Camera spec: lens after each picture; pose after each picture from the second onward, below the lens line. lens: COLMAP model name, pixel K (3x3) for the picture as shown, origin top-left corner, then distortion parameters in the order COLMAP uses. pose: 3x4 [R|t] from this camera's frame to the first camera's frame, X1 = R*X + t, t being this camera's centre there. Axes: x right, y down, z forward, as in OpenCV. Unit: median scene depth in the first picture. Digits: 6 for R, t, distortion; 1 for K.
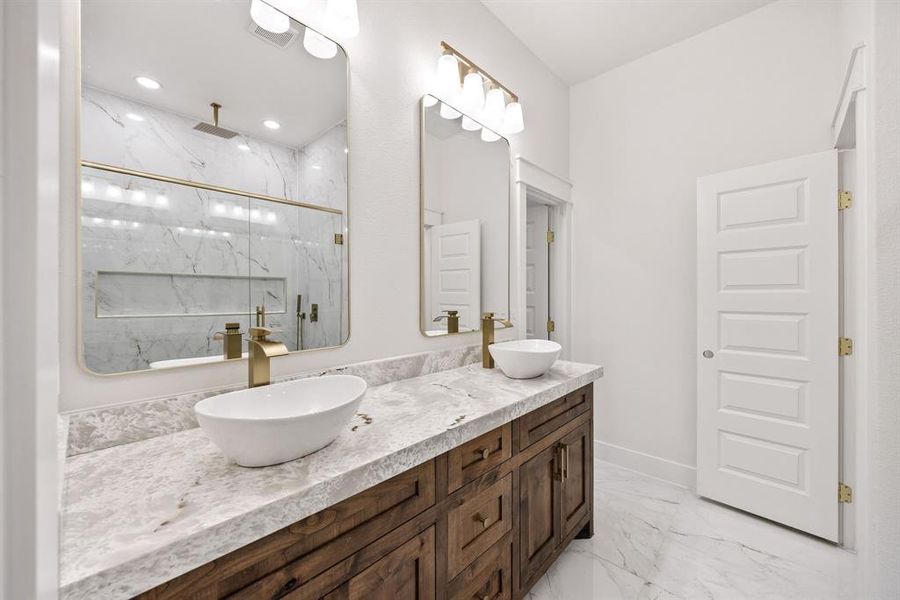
lens RADIAL K [[335.6, 0, 448.0], [0, 335.6, 300.4], [0, 0, 1]] dist [-0.000661, -0.000089]
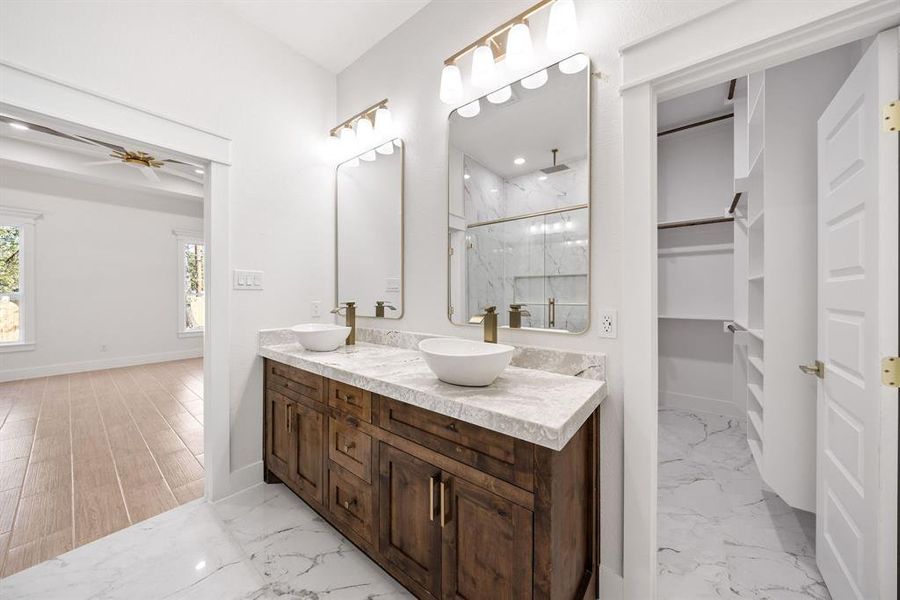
lens RADIAL K [[307.1, 0, 448.8], [0, 307.1, 290.9], [0, 0, 1]] dist [0.000666, 0.000016]
pose [[0.098049, -0.004708, -0.995170, 0.734349], [-0.010097, 0.999933, -0.005726, -0.000046], [0.995130, 0.010610, 0.097995, 0.656359]]
